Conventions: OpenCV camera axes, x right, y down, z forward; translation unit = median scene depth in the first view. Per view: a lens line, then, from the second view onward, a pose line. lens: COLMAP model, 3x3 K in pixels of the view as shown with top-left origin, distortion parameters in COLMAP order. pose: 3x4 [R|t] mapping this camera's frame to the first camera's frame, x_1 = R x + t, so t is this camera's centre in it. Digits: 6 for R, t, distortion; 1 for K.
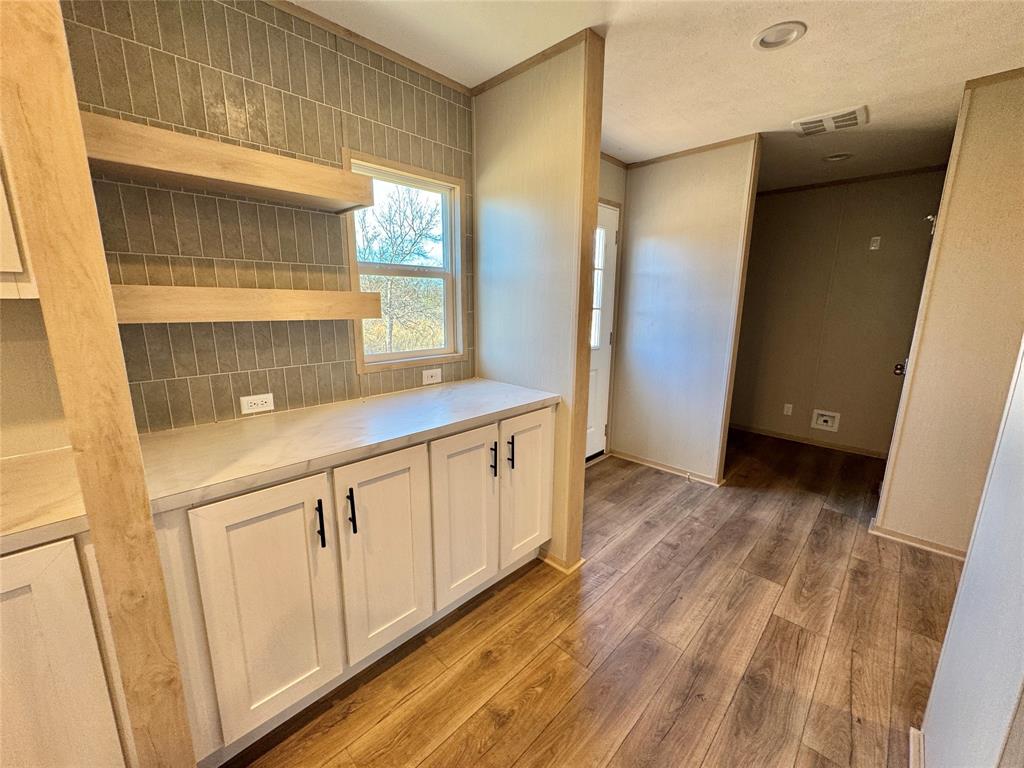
lens RADIAL K [[410.6, 0, 512.3], [0, 410.6, 383.5], [0, 0, 1]] dist [-0.000313, 0.000161]
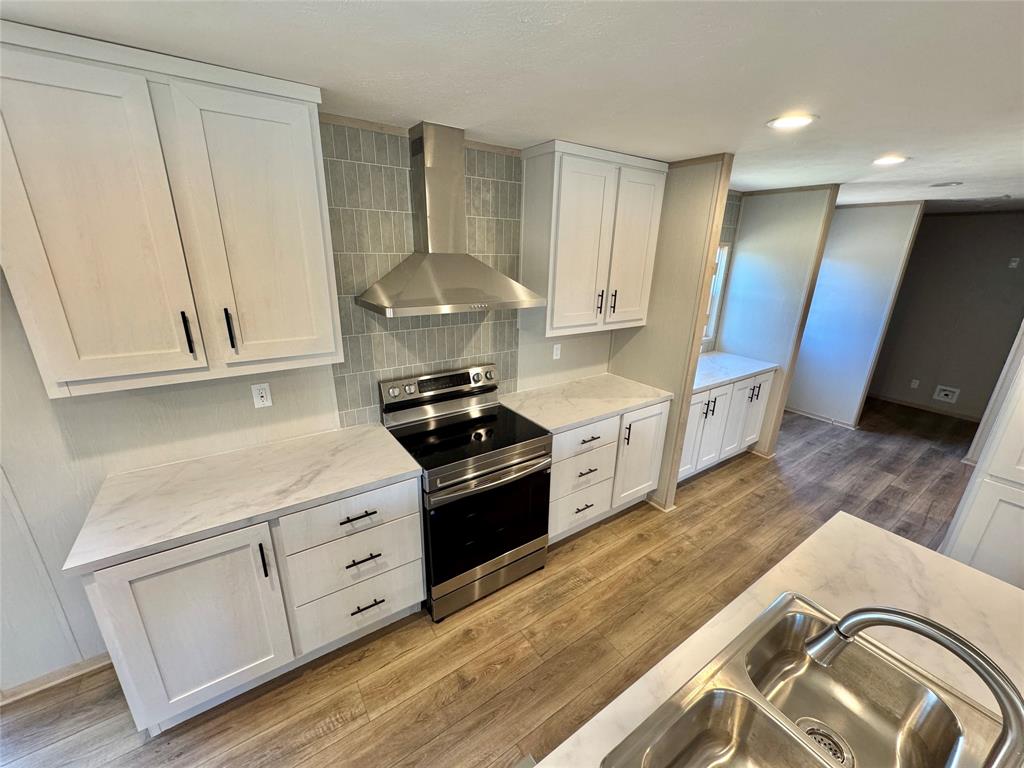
lens RADIAL K [[410.6, 0, 512.3], [0, 410.6, 383.5], [0, 0, 1]] dist [-0.000313, 0.000161]
pose [[0.980964, 0.076075, -0.178668, -0.599505], [-0.056042, 0.991828, 0.114612, -0.028151], [0.185927, -0.102417, 0.977211, -0.877202]]
